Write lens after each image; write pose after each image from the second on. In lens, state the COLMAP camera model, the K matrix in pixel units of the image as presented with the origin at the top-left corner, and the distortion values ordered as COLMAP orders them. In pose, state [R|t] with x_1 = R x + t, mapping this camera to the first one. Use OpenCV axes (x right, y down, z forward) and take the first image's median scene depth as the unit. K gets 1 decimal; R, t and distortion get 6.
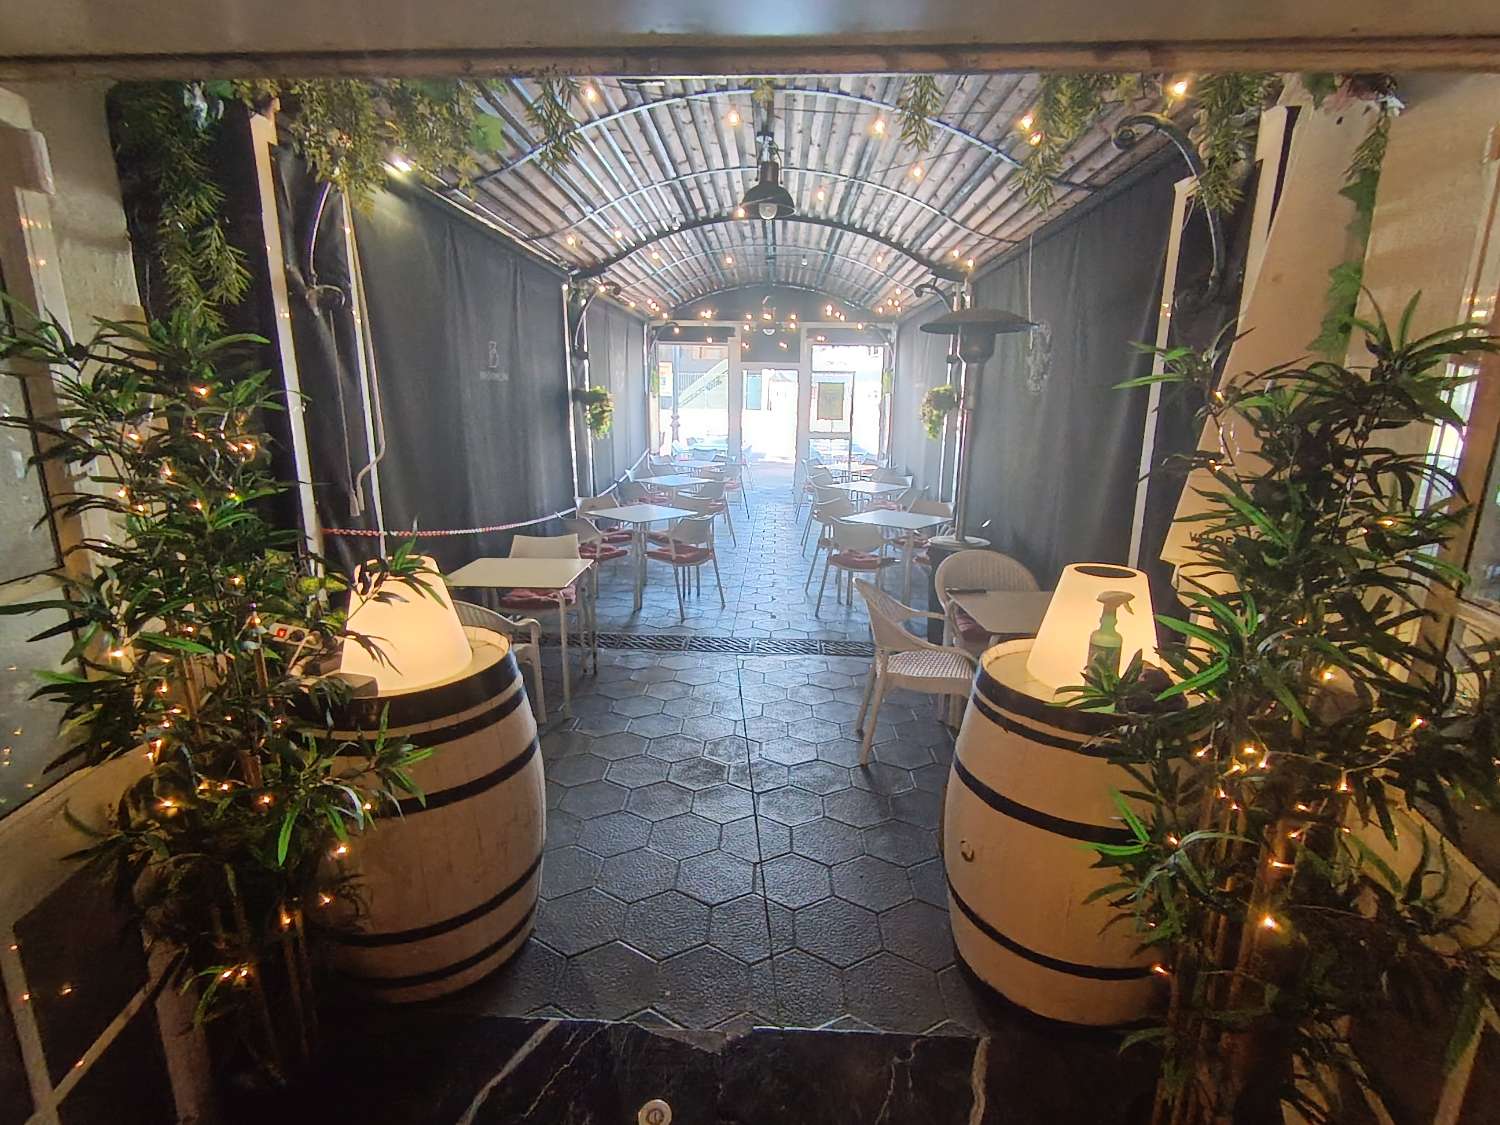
lens RADIAL K [[706.4, 0, 750.0], [0, 706.4, 562.5], [0, 0, 1]] dist [0.002800, -0.000476]
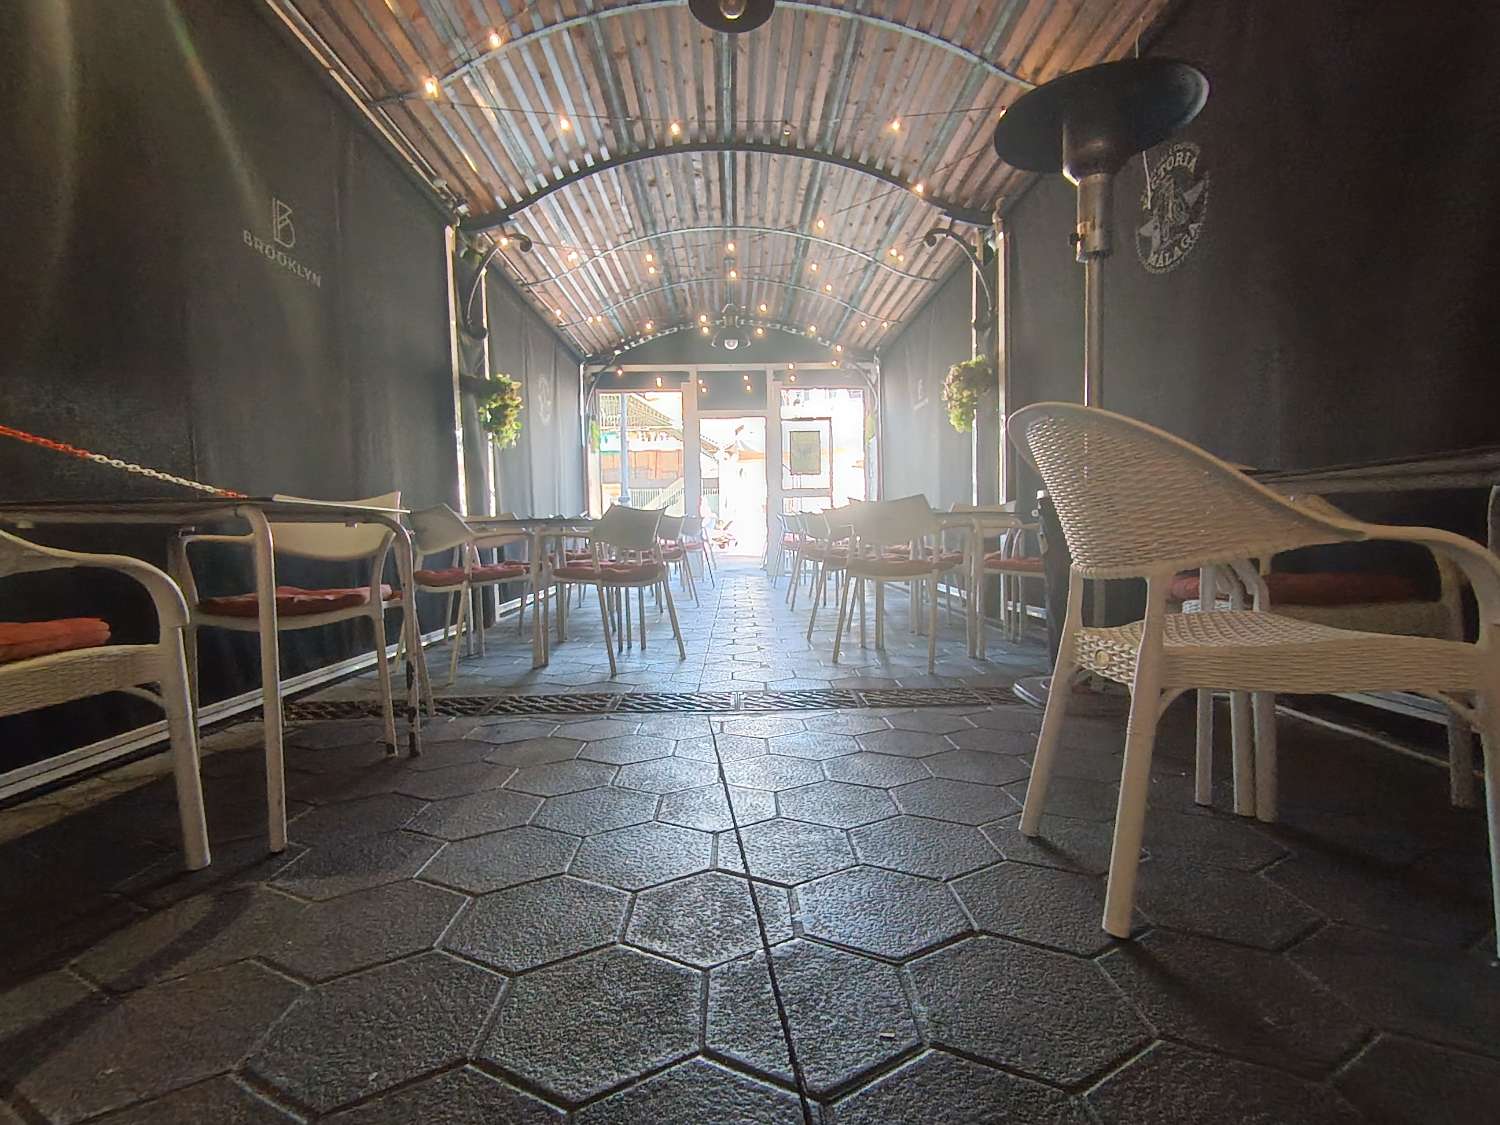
lens RADIAL K [[706.4, 0, 750.0], [0, 706.4, 562.5], [0, 0, 1]] dist [0.002800, -0.000476]
pose [[0.997621, -0.035333, 0.059194, -0.011066], [0.045503, 0.982539, -0.180407, 0.084854], [-0.051786, 0.182671, 0.981809, 0.334492]]
